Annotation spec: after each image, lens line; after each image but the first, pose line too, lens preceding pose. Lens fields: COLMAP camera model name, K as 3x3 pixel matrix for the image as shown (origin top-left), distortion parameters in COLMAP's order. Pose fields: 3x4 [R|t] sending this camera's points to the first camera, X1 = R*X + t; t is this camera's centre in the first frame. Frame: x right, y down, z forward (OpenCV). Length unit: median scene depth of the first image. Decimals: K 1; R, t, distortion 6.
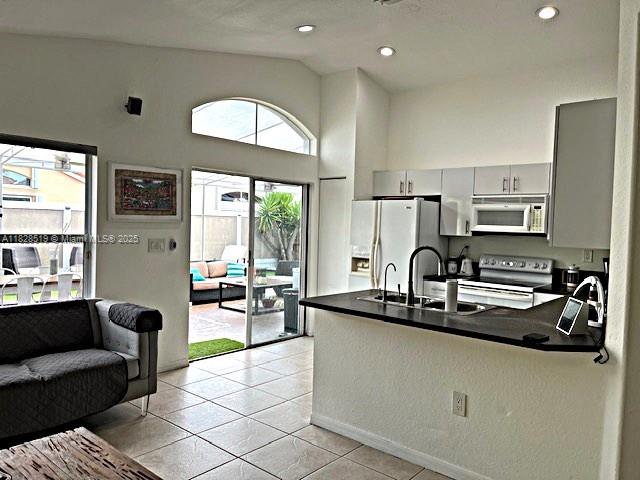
lens RADIAL K [[484.9, 0, 320.0], [0, 484.9, 240.0], [0, 0, 1]] dist [0.052709, -0.005080]
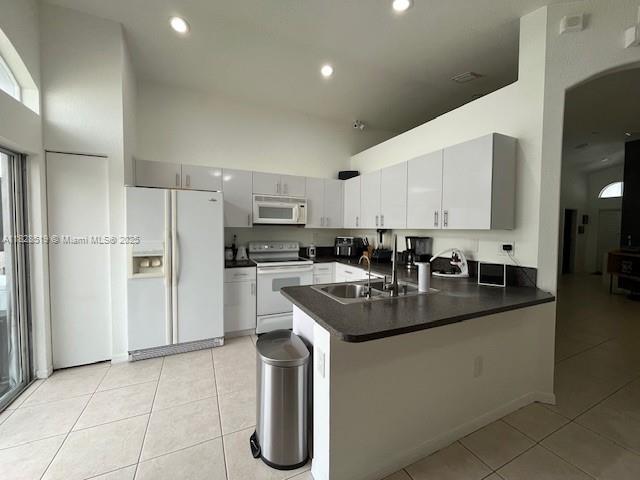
lens RADIAL K [[262.7, 0, 321.4], [0, 262.7, 236.9], [0, 0, 1]] dist [0.013902, 0.000014]
pose [[0.406091, -0.047731, 0.912585, -0.231910], [0.039954, 0.998607, 0.034451, 0.000166], [-0.912959, 0.022471, 0.407433, 0.584812]]
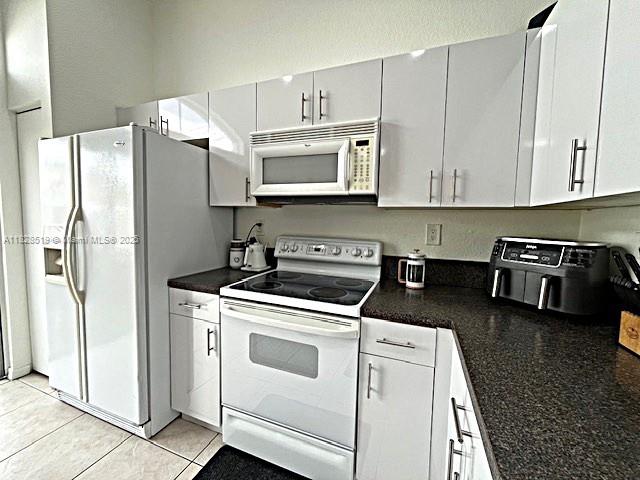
lens RADIAL K [[262.7, 0, 321.4], [0, 262.7, 236.9], [0, 0, 1]] dist [0.013902, 0.000014]
pose [[0.941617, -0.032838, 0.335081, 0.285592], [0.018332, 0.998756, 0.046362, 0.016785], [-0.336187, -0.037513, 0.941048, 0.696425]]
